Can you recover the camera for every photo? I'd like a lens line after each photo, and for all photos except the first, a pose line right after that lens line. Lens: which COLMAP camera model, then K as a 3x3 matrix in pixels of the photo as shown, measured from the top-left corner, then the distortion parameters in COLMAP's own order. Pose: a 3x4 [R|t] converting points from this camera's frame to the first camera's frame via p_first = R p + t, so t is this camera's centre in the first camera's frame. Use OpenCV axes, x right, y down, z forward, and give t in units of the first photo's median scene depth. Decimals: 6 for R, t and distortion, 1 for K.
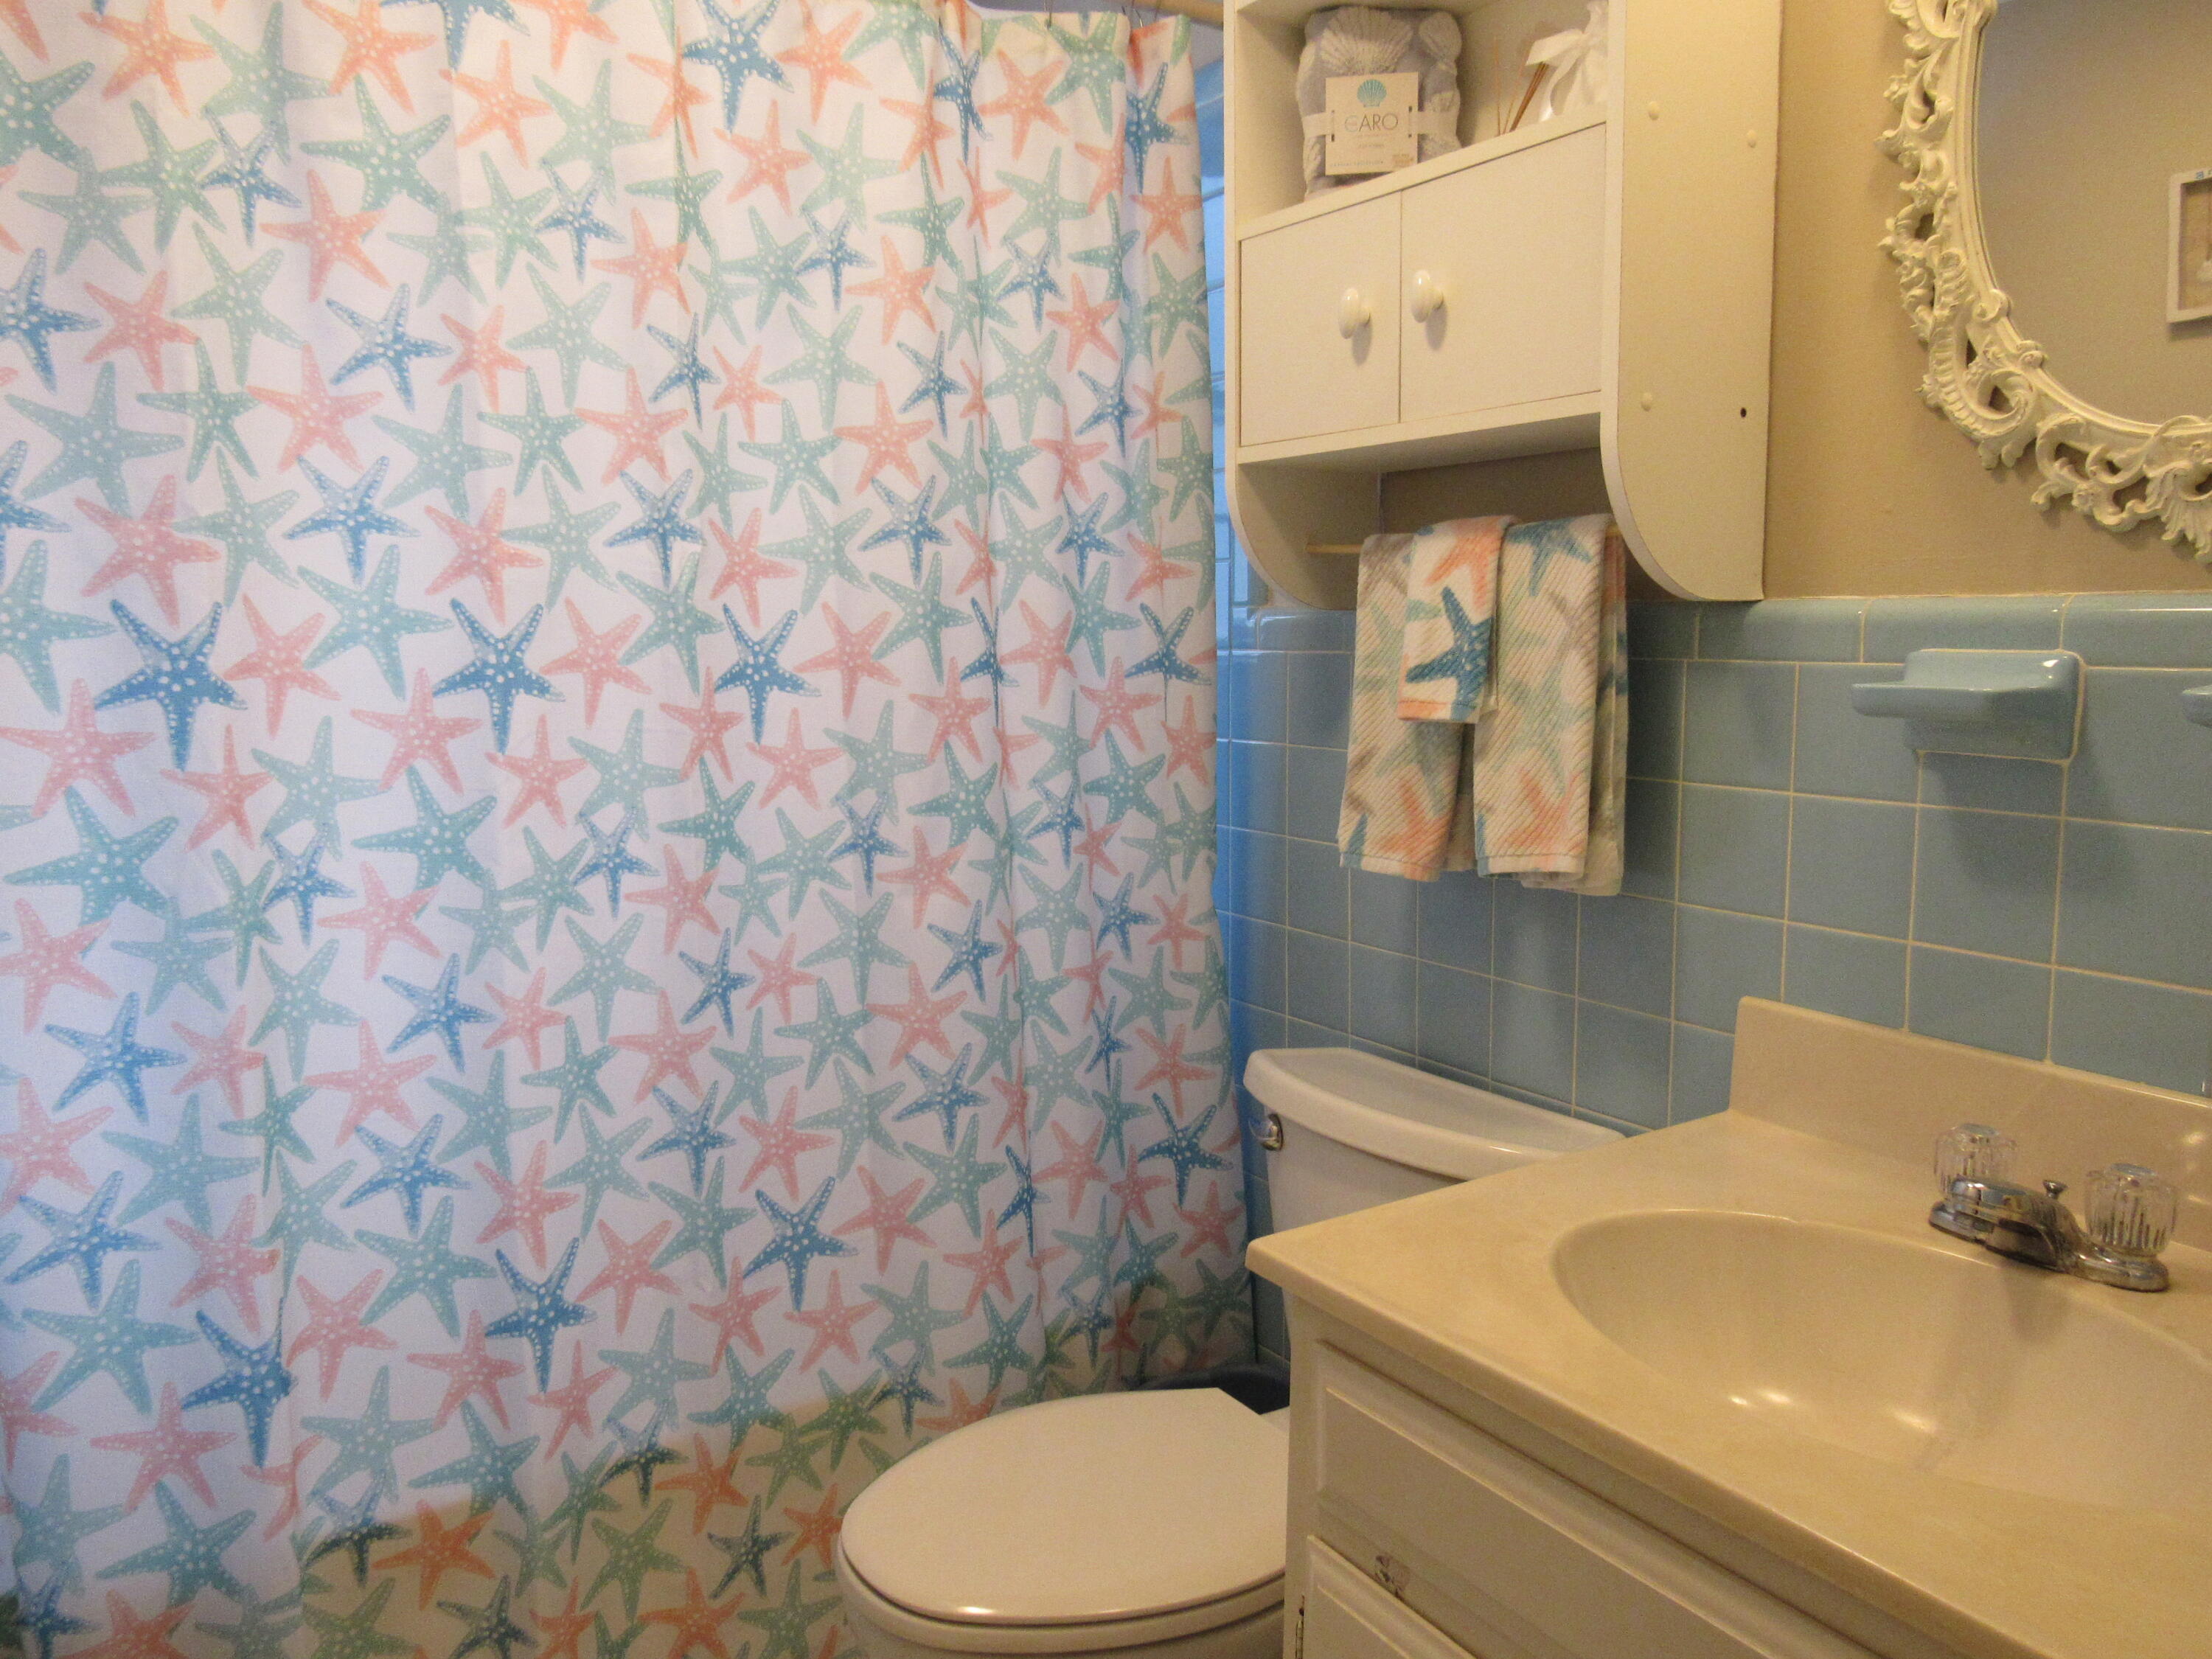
lens RADIAL K [[1582.1, 0, 1105.7], [0, 1582.1, 834.5], [0, 0, 1]] dist [-0.027885, 0.007522]
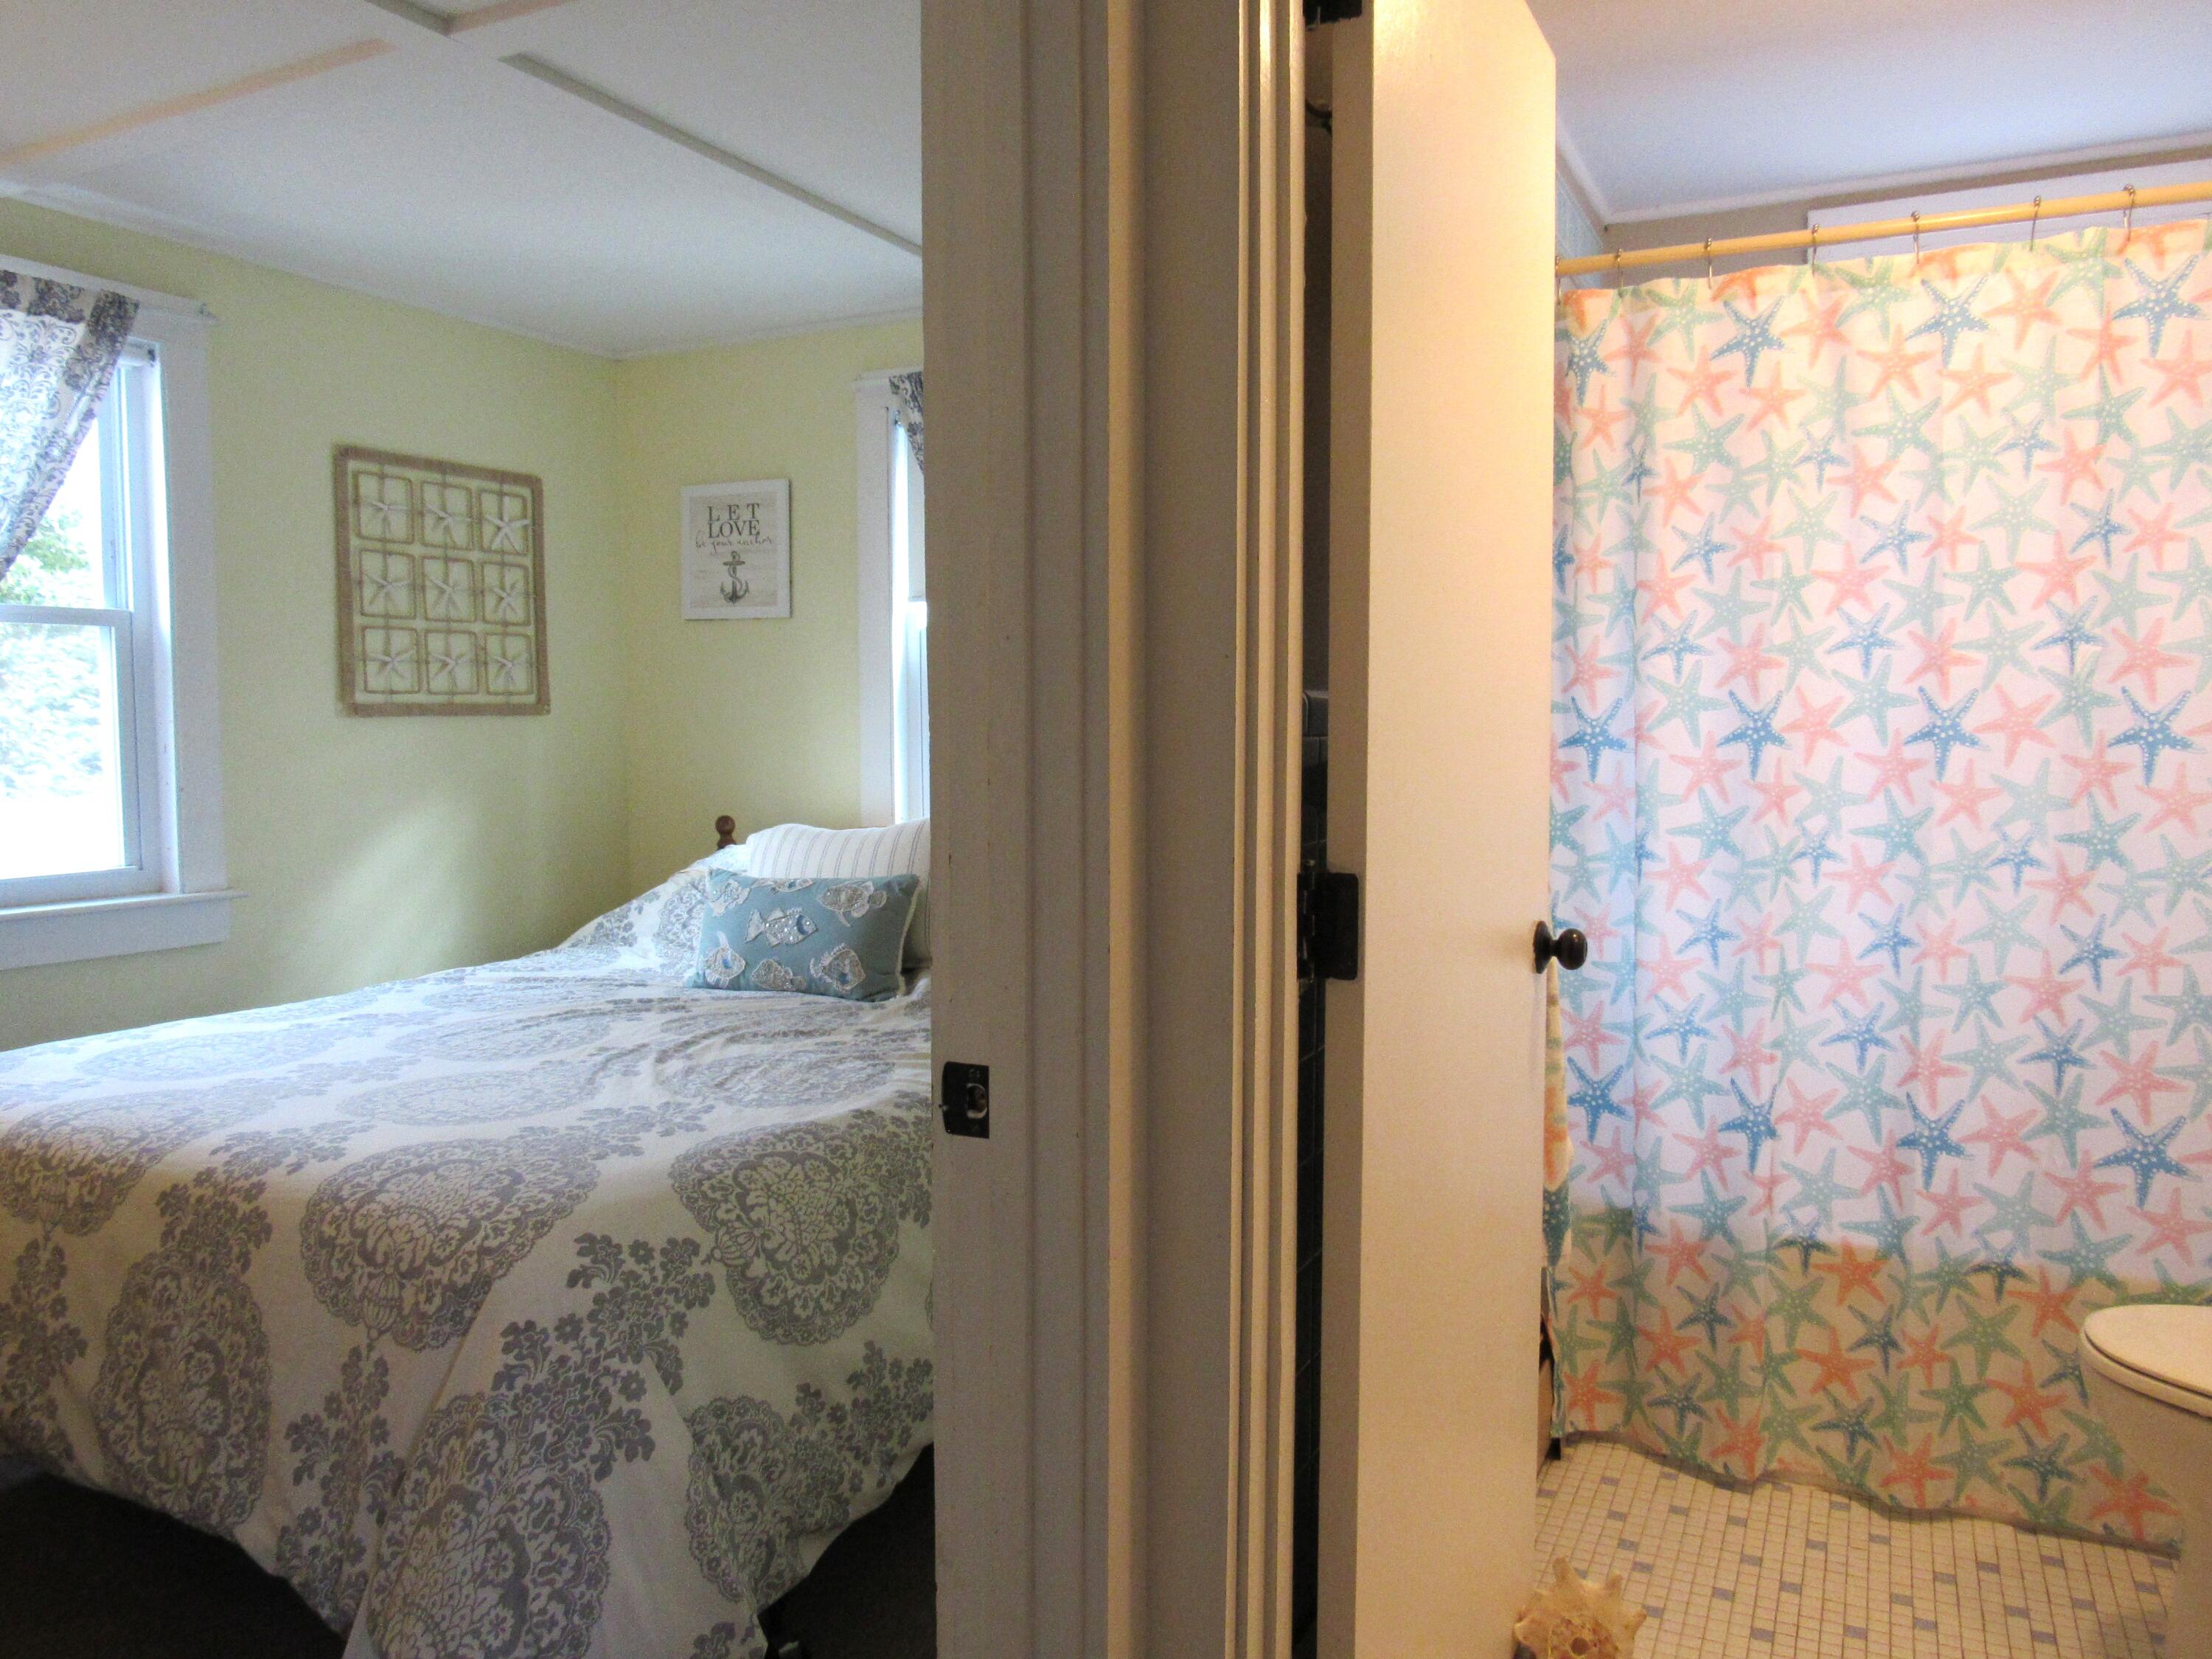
lens RADIAL K [[1582.1, 0, 1102.4], [0, 1582.1, 834.6], [0, 0, 1]] dist [-0.027885, 0.007522]
pose [[0.507569, 0.058238, -0.859641, 0.557378], [-0.108296, 0.994113, 0.003406, 0.088678], [0.854778, 0.091367, 0.510887, -0.539113]]
